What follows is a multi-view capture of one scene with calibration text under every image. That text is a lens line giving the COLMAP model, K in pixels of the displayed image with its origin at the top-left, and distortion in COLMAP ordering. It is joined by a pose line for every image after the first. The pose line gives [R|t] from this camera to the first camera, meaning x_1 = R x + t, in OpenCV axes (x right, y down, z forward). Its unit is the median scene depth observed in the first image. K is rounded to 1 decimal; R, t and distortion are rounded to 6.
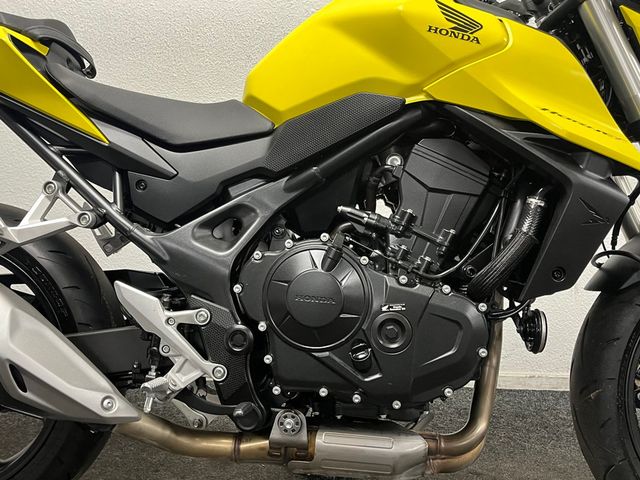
lens RADIAL K [[633.9, 0, 320.0], [0, 633.9, 240.0], [0, 0, 1]] dist [0.010546, 0.006493]
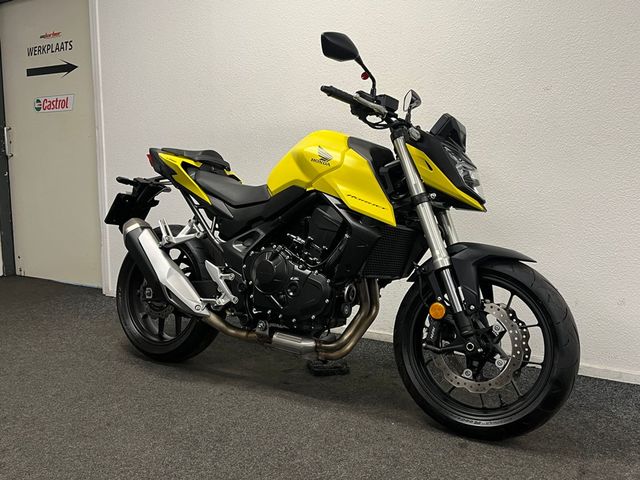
lens RADIAL K [[615.0, 0, 320.0], [0, 615.0, 240.0], [0, 0, 1]] dist [0.058698, -0.000939]
pose [[0.869774, 0.044762, -0.491416, 1.239643], [-0.057589, 0.998280, -0.010998, -0.014192], [0.490078, 0.037866, 0.870856, -0.885536]]
